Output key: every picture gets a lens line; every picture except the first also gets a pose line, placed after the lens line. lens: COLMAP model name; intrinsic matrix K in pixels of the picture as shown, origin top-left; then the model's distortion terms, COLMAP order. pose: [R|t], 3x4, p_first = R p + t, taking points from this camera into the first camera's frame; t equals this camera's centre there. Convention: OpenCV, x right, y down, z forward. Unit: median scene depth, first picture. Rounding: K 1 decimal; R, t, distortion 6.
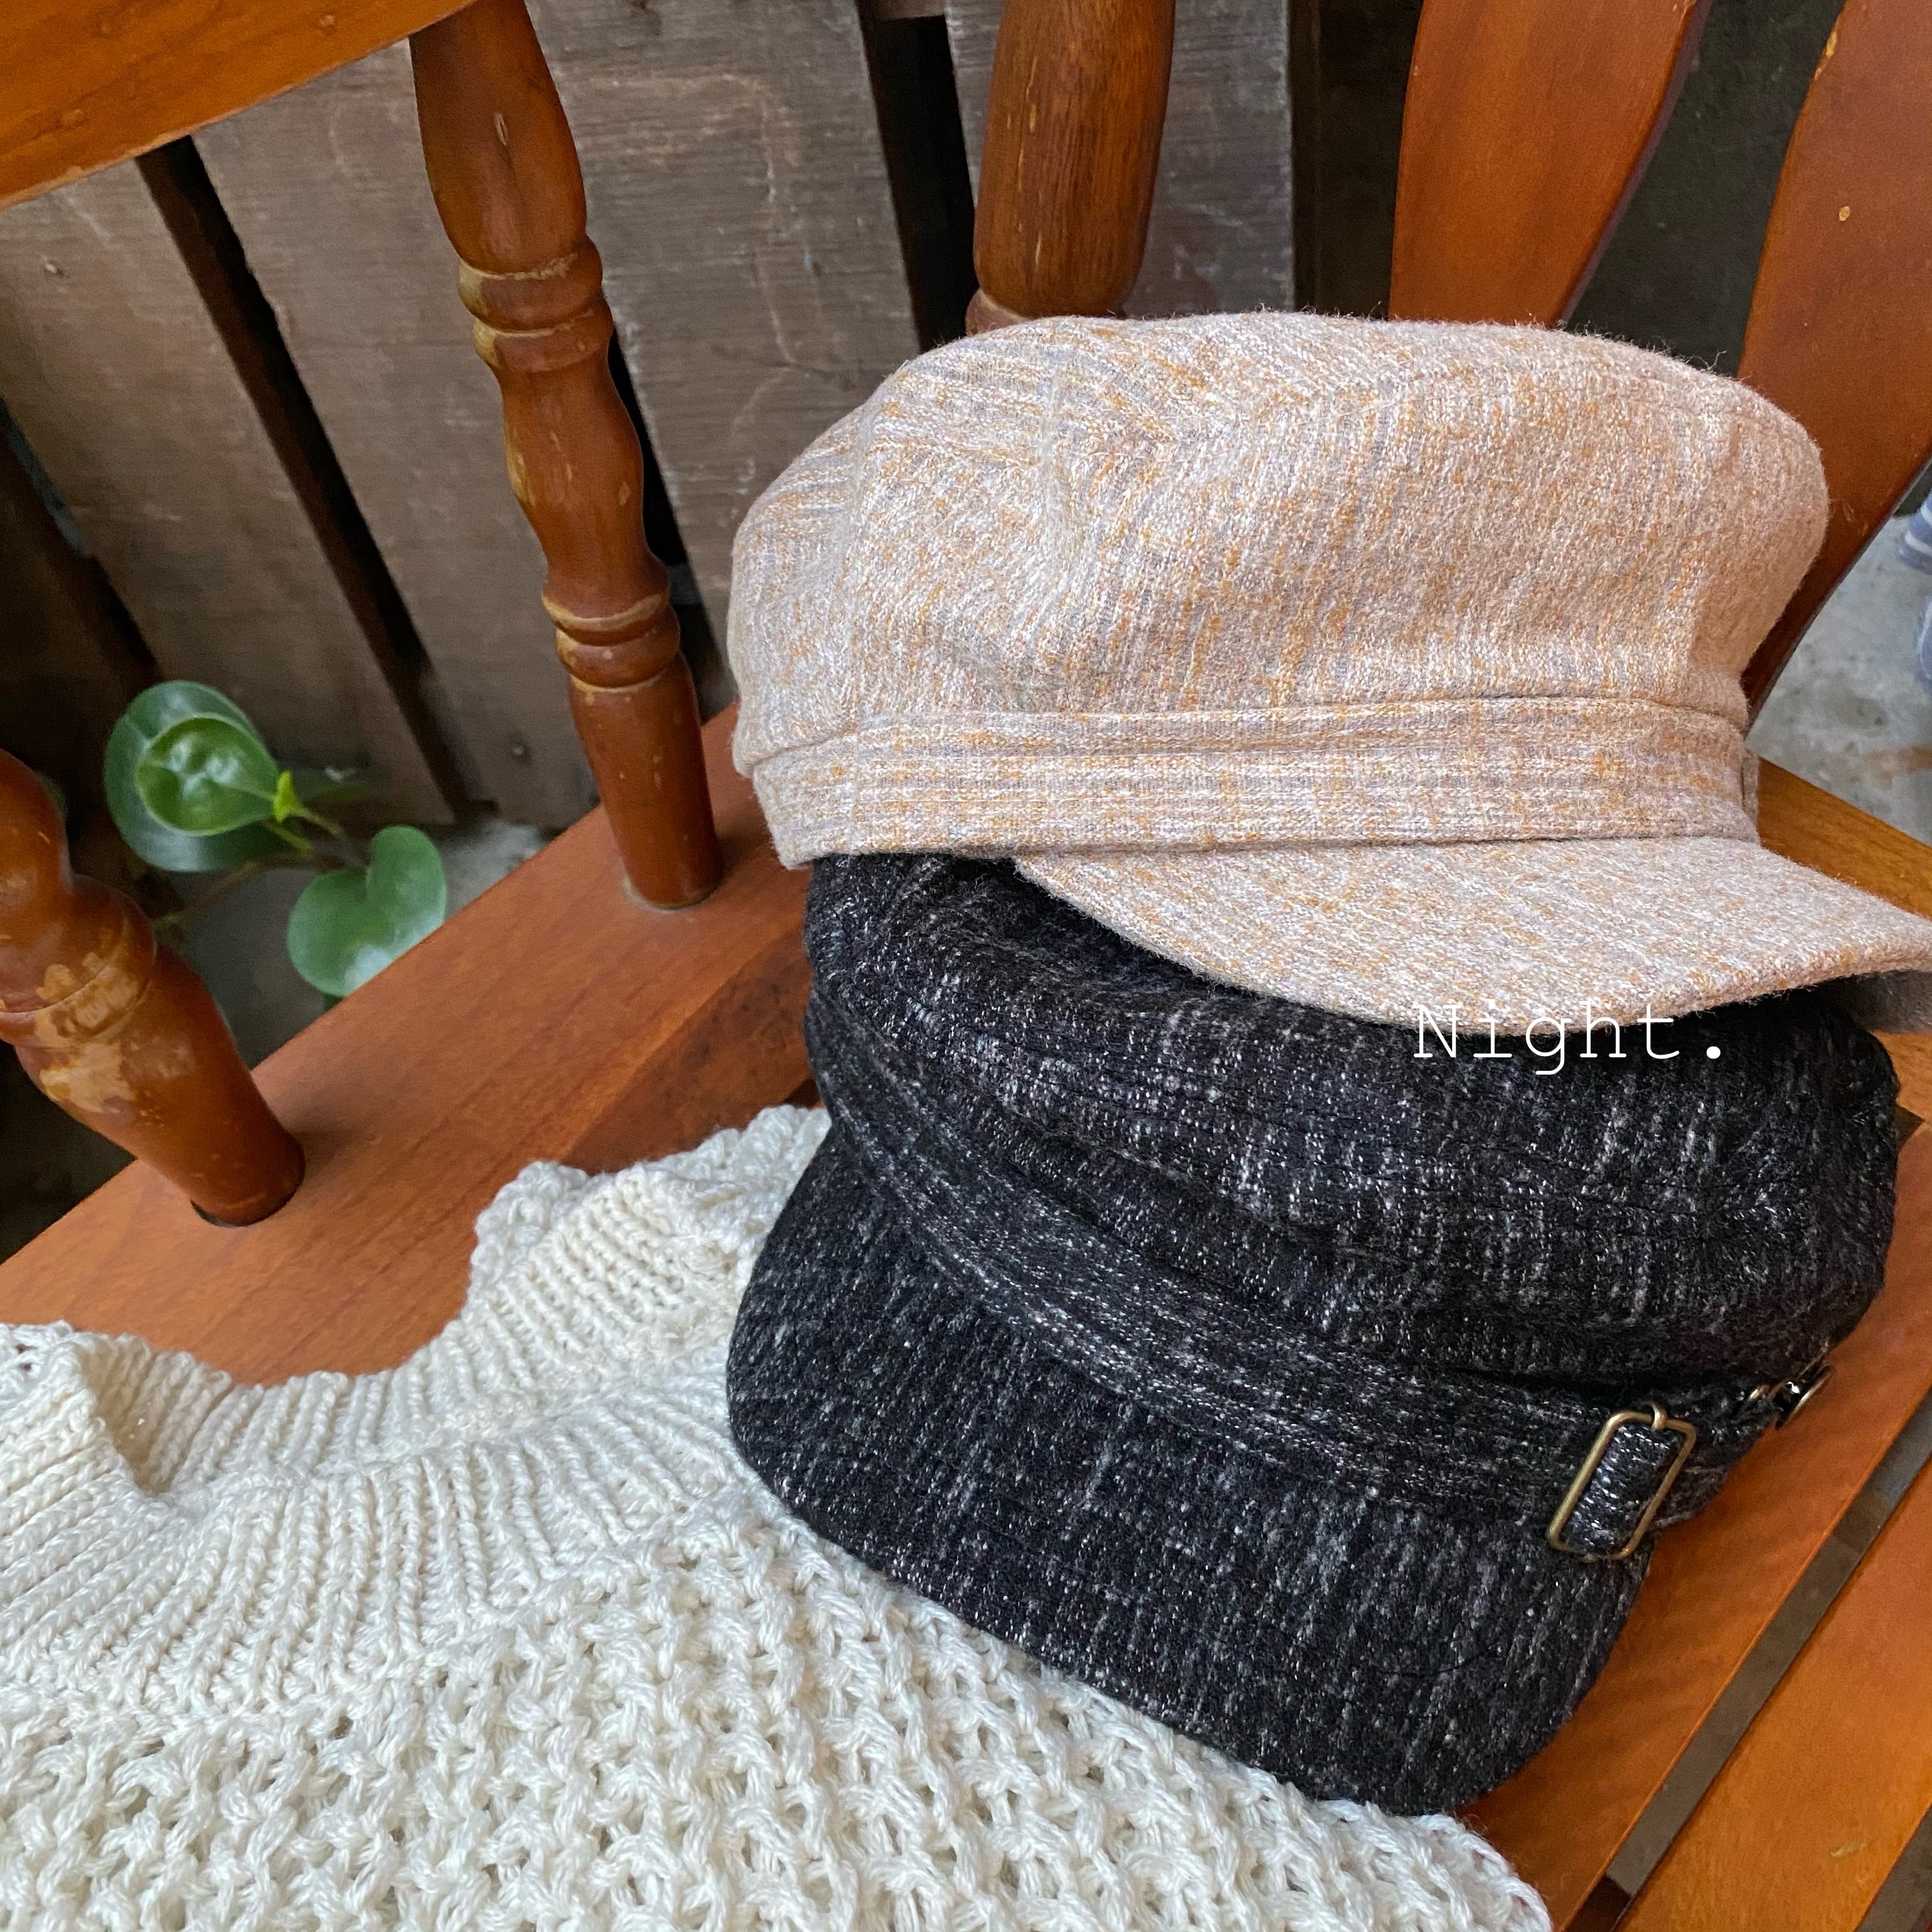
lens RADIAL K [[2047.5, 0, 936.6], [0, 2047.5, 923.1], [0, 0, 1]] dist [0.179016, -0.635392]
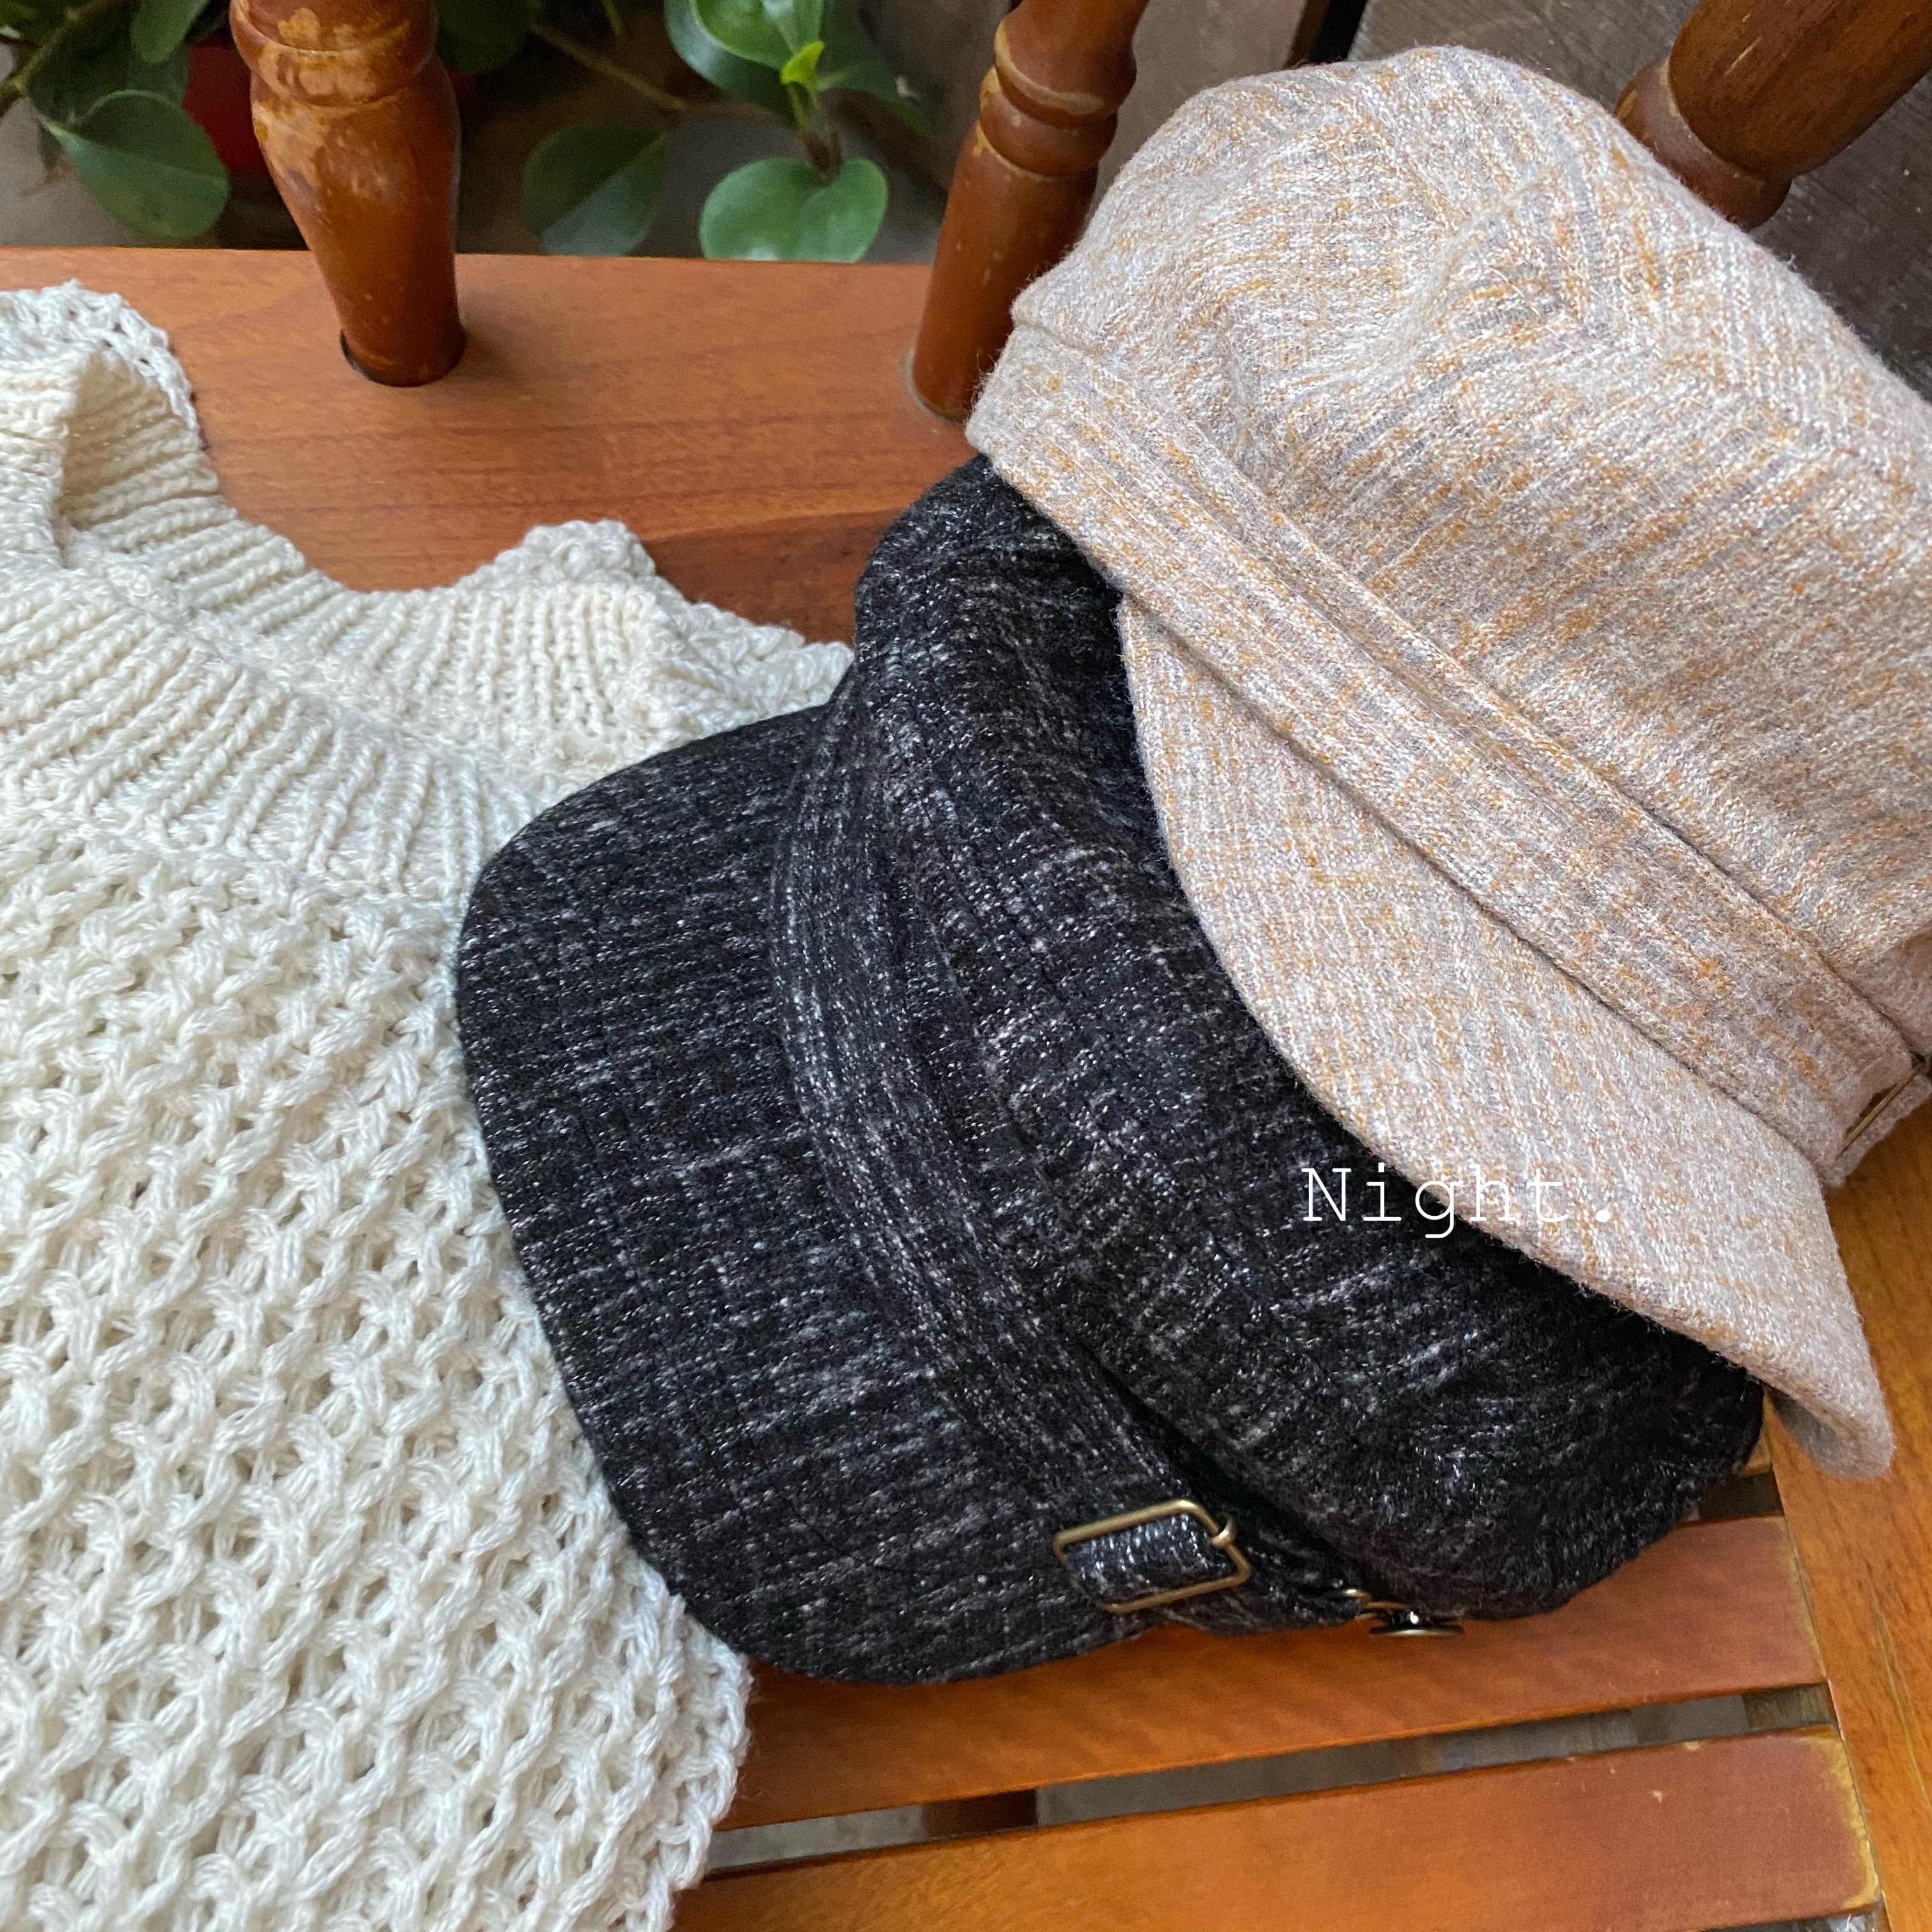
lens RADIAL K [[2047.5, 0, 936.6], [0, 2047.5, 923.1], [0, 0, 1]] dist [0.179016, -0.635392]
pose [[0.738257, 0.669085, -0.085446, 0.157727], [-0.634883, 0.732062, 0.246999, -0.102958], [0.227815, -0.128101, 0.965241, 0.137288]]
